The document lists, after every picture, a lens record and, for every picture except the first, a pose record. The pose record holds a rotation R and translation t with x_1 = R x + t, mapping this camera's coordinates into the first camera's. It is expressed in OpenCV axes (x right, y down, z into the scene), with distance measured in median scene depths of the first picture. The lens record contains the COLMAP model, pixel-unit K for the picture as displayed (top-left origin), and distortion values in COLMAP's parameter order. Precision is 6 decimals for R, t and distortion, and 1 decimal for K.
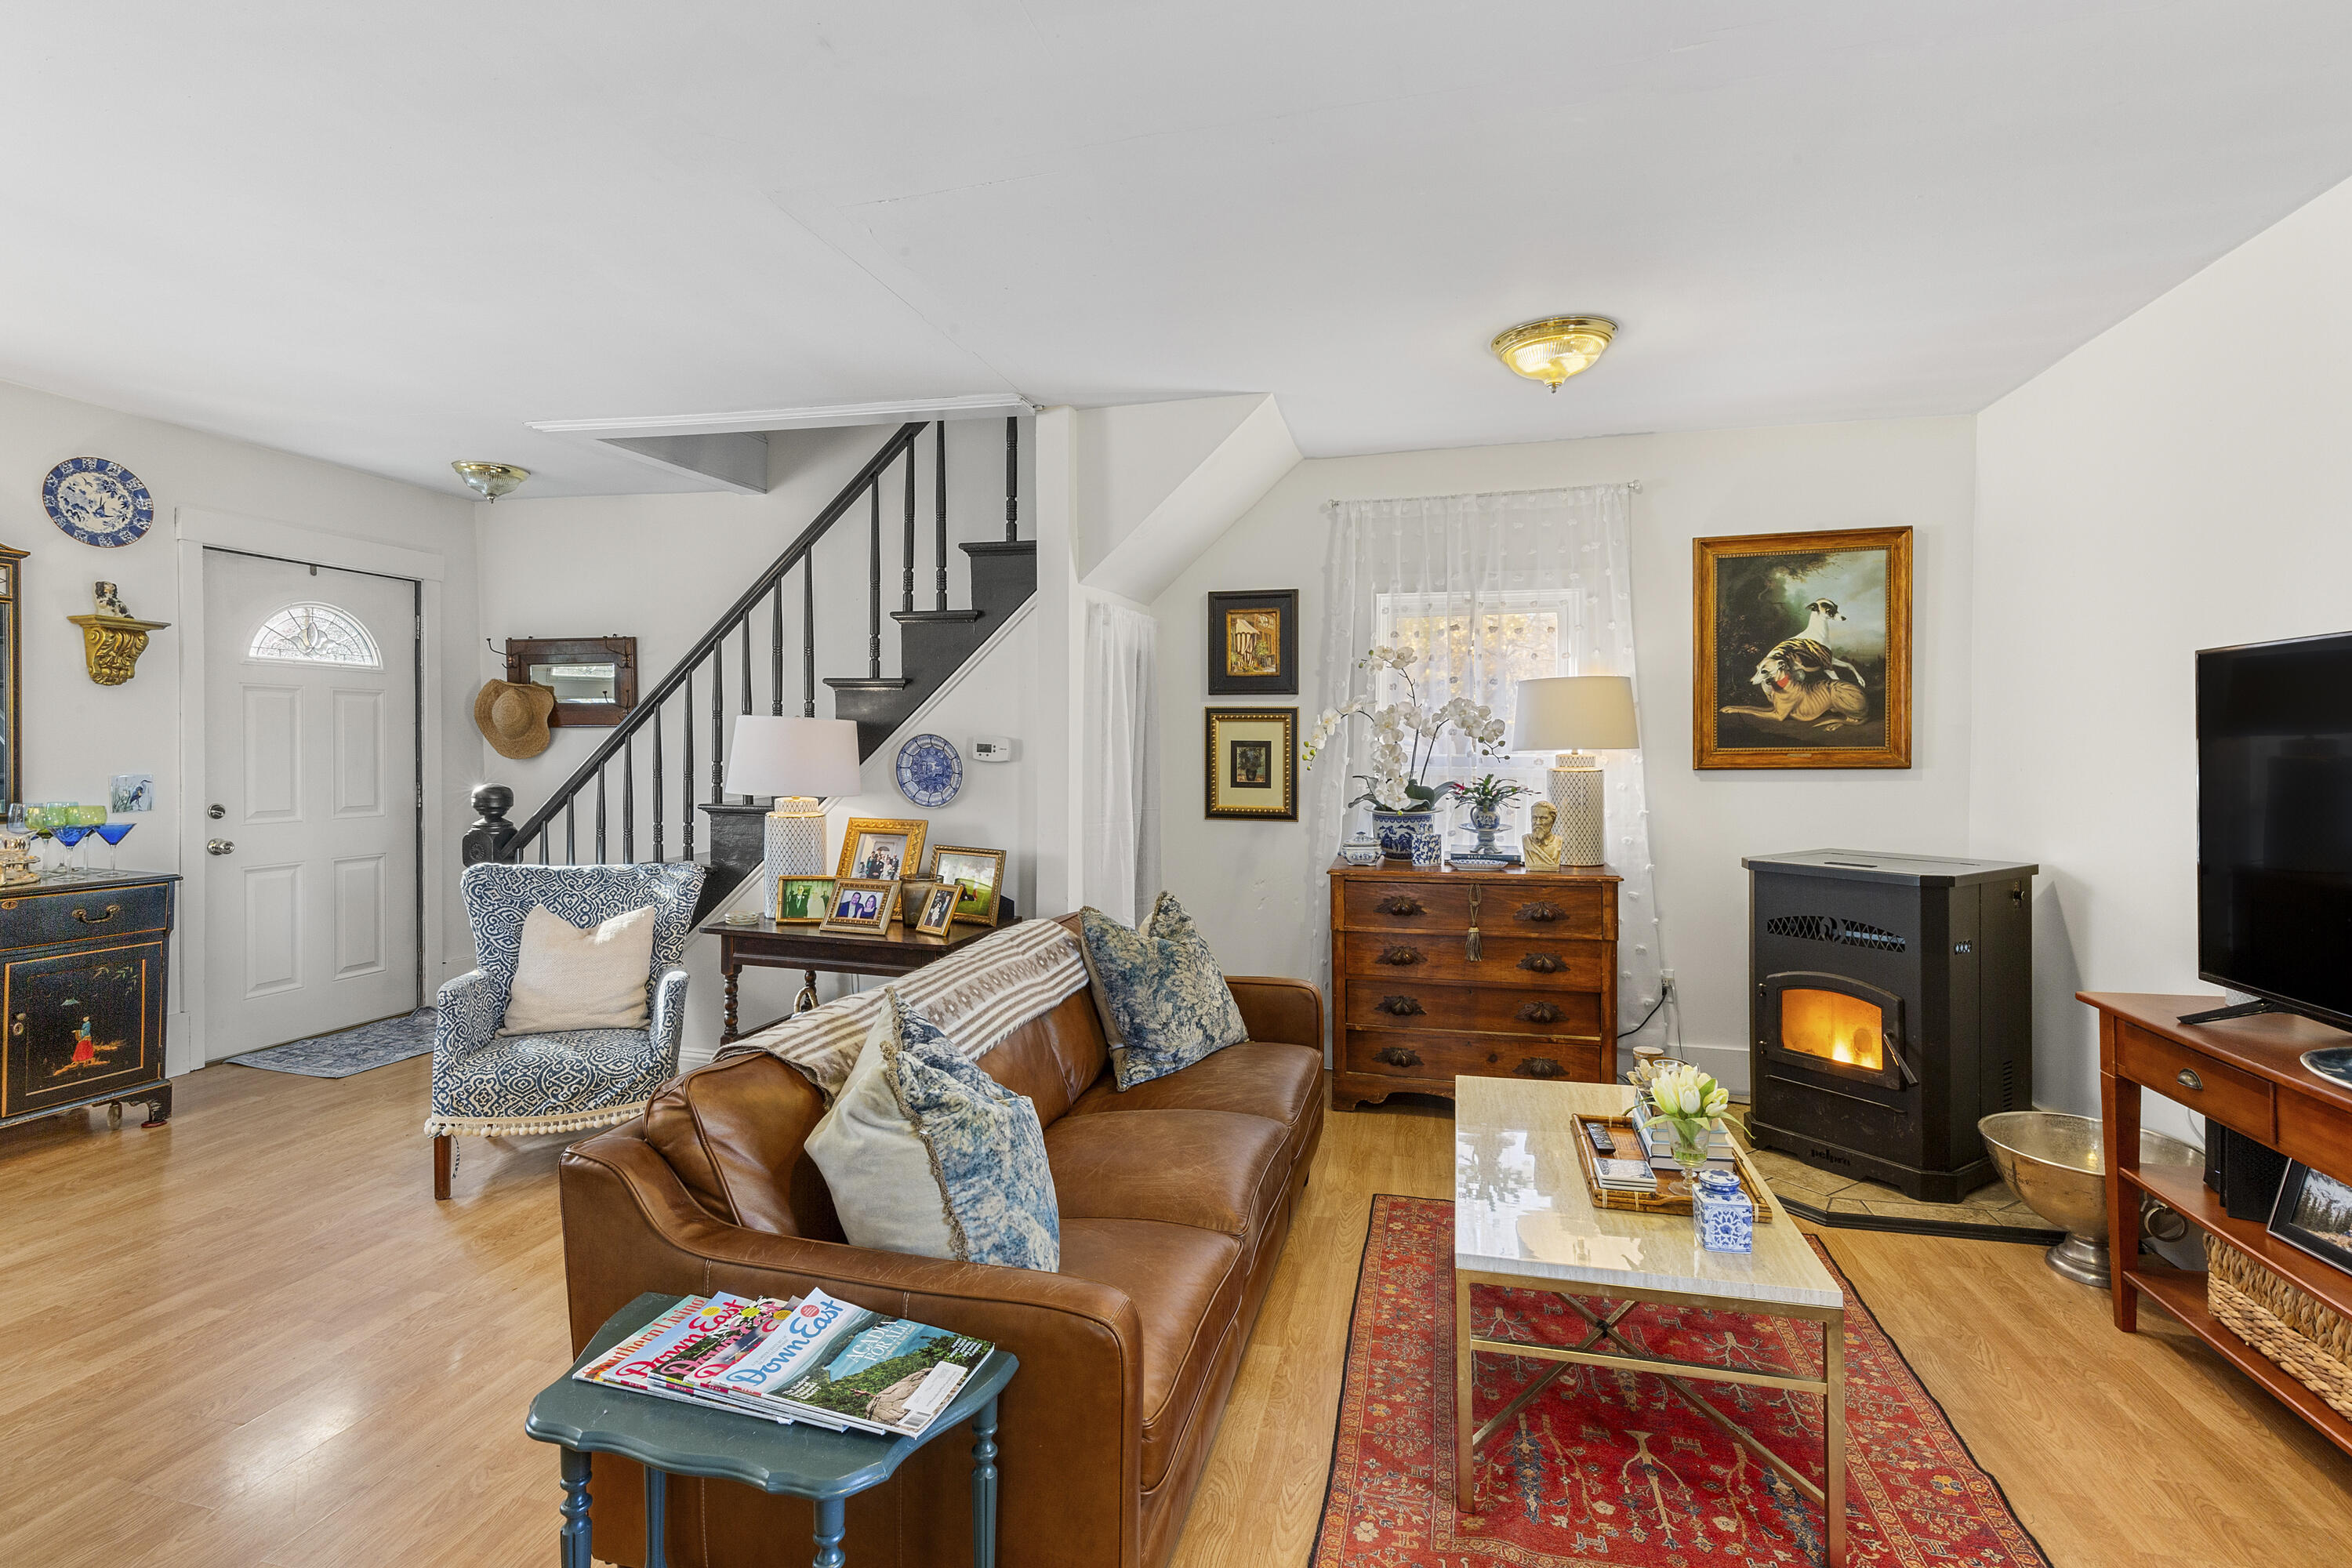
lens RADIAL K [[1058.2, 0, 1187.8], [0, 1058.2, 766.4], [0, 0, 1]] dist [0.004110, -0.000675]
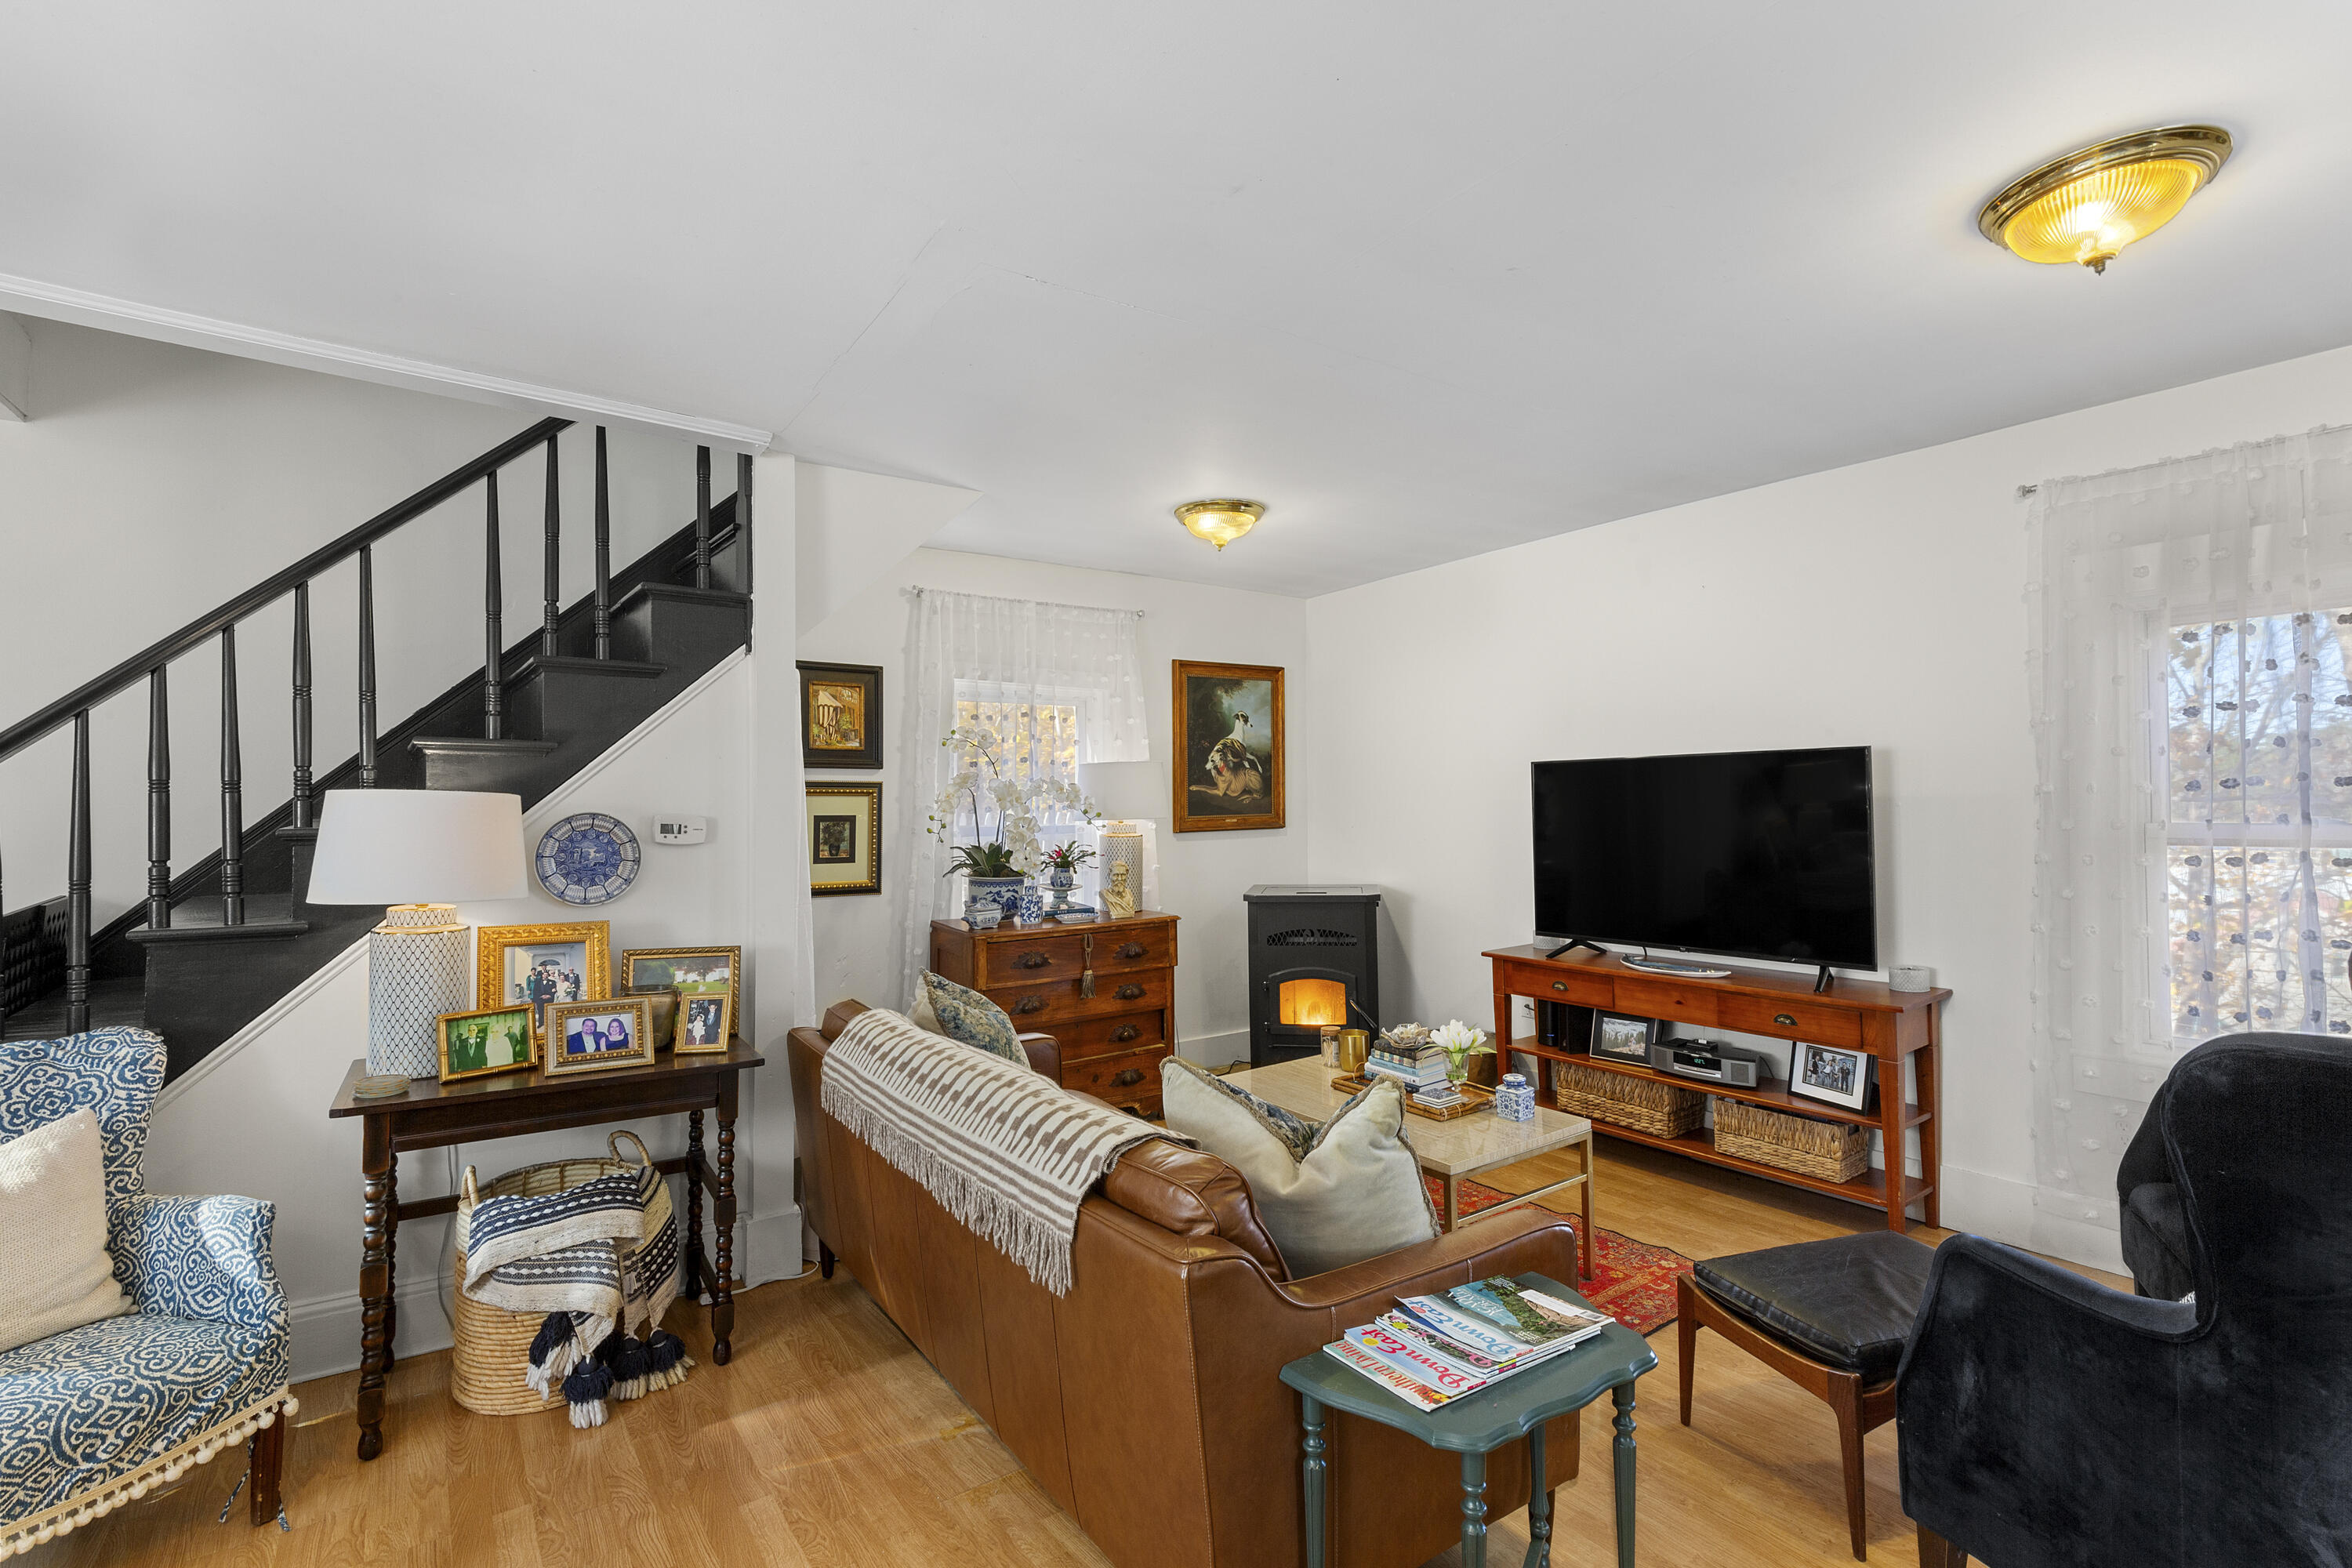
lens RADIAL K [[1058.2, 0, 1107.4], [0, 1058.2, 808.7], [0, 0, 1]] dist [0.004110, -0.000675]
pose [[0.667127, -0.008422, 0.744897, -0.591046], [0.025000, 0.999626, -0.011089, -0.015281], [-0.744525, 0.026020, 0.667088, 0.184350]]
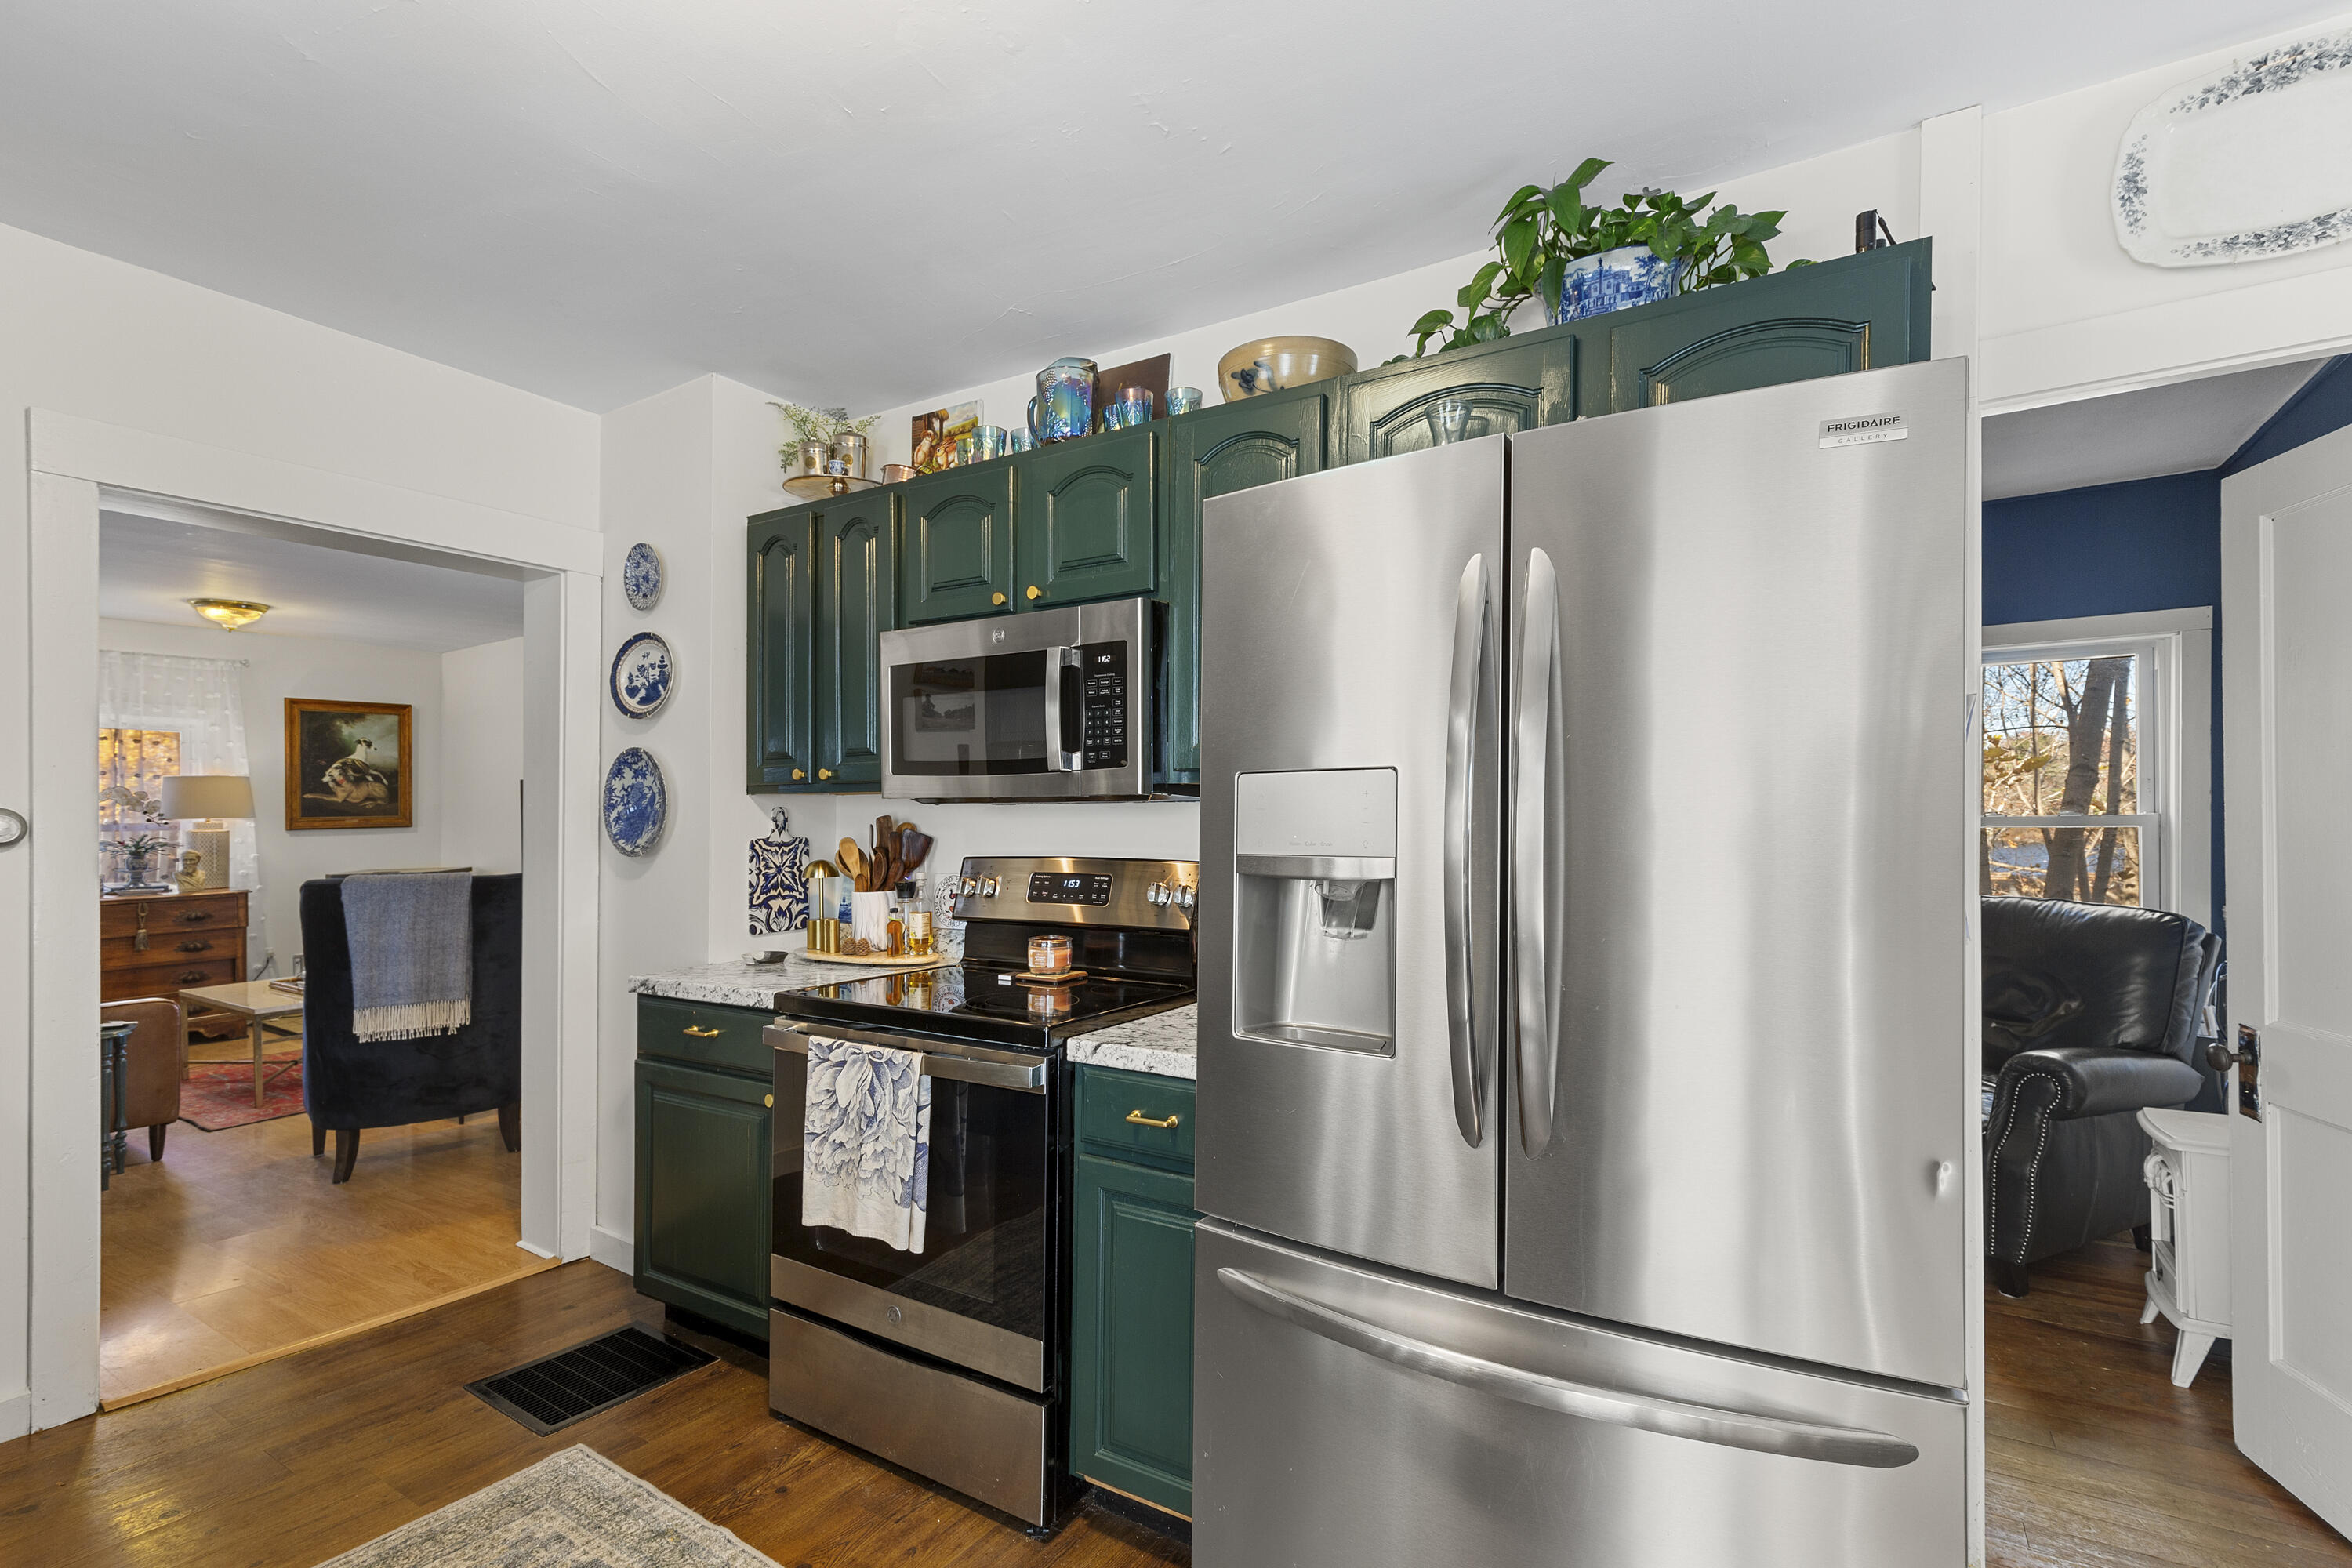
lens RADIAL K [[1058.2, 0, 1169.6], [0, 1058.2, 808.8], [0, 0, 1]] dist [0.004110, -0.000675]
pose [[0.317830, -0.001498, 0.948146, -0.751468], [0.018835, 0.999811, -0.004734, 0.005204], [-0.947960, 0.019363, 0.317799, -0.981432]]
